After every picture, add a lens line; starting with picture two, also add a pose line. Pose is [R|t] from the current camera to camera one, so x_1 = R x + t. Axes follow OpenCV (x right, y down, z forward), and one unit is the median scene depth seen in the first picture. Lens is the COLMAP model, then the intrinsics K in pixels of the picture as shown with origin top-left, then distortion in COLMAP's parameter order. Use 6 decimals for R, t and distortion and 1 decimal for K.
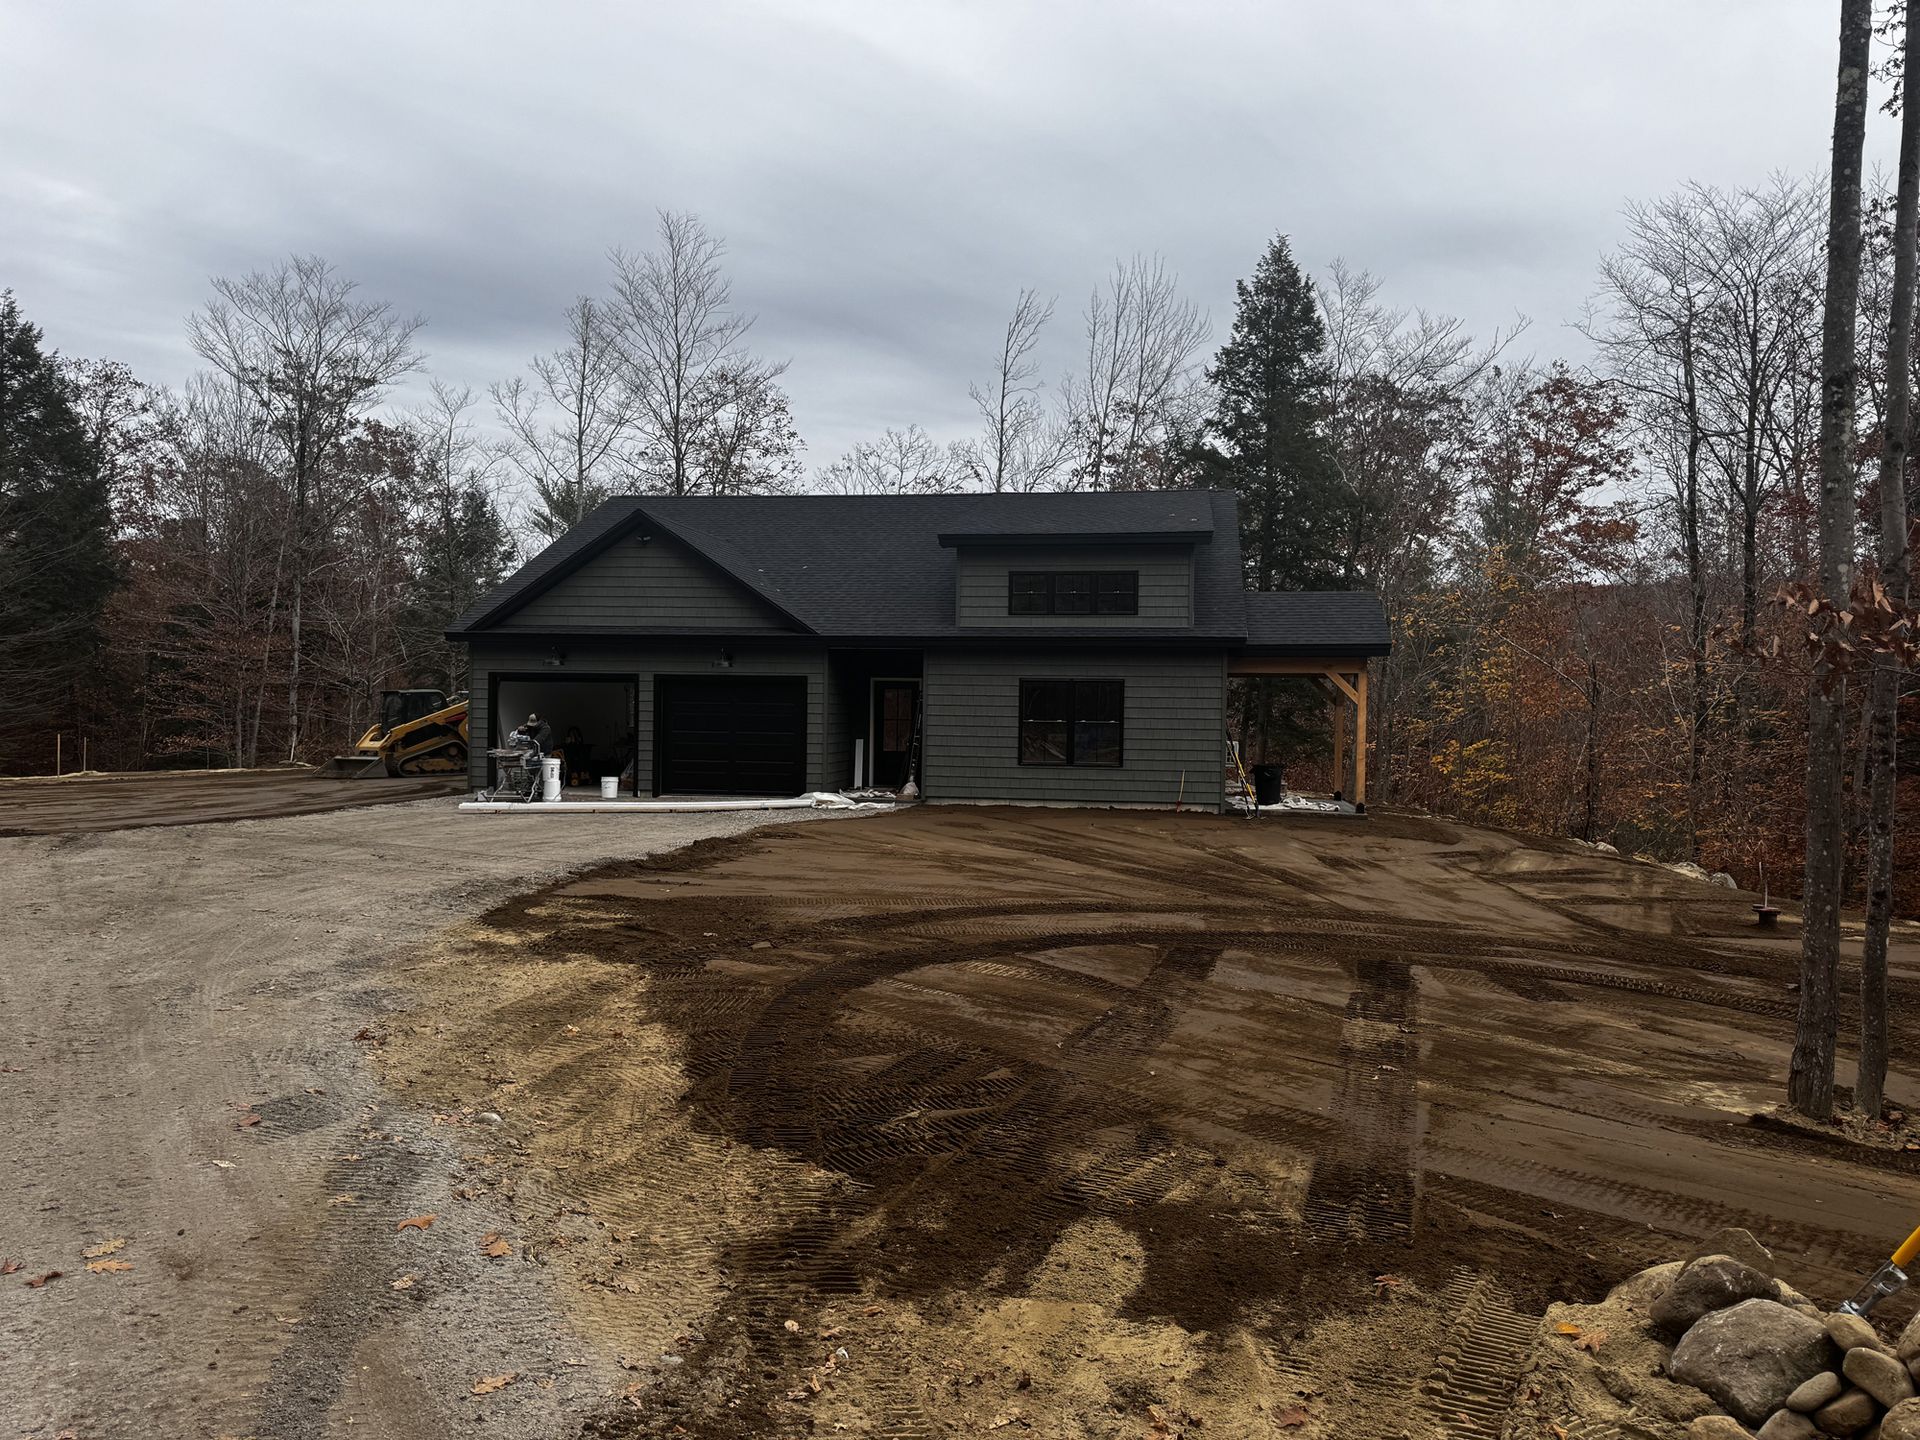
lens RADIAL K [[1443.7, 0, 960.0], [0, 1443.7, 720.0], [0, 0, 1]] dist [0.104118, -0.000160]
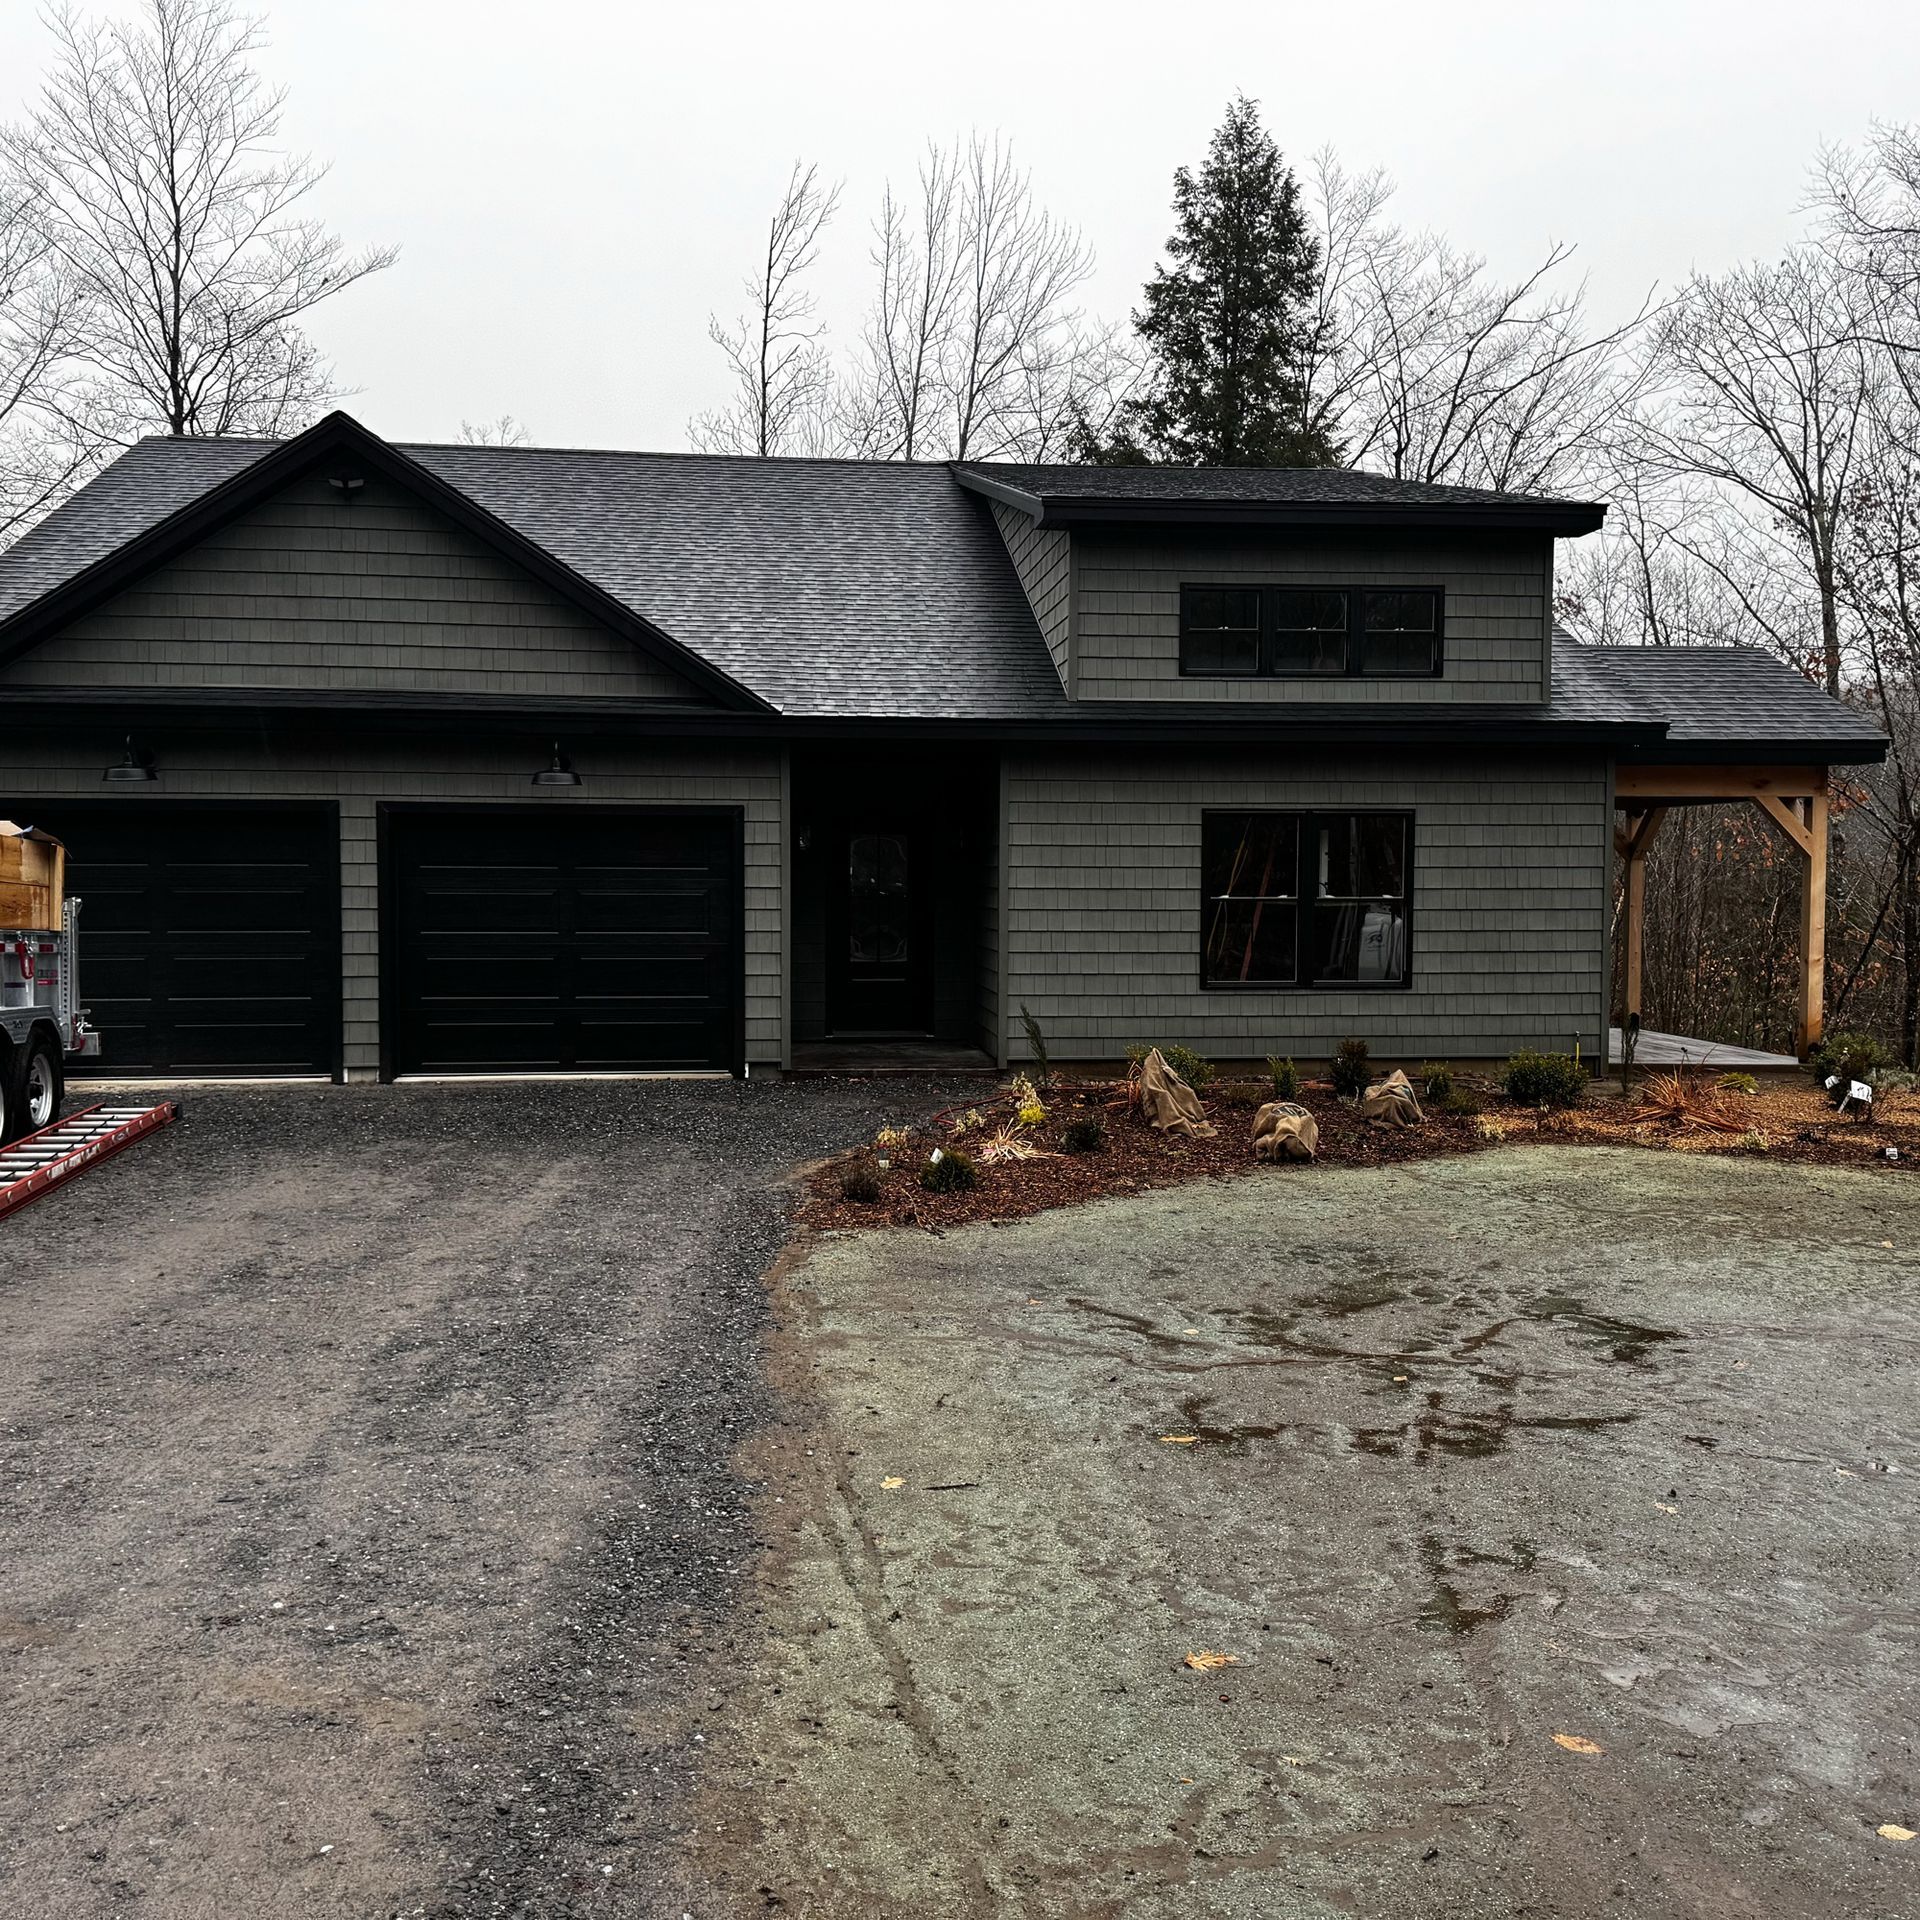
lens RADIAL K [[1797.8, 0, 960.0], [0, 1797.8, 960.0], [0, 0, 1]] dist [0.056607, -0.077283]
pose [[0.957011, -0.027134, 0.288780, -0.202074], [0.012137, 0.998489, 0.053597, -0.011396], [-0.289798, -0.047788, 0.955894, 0.431781]]
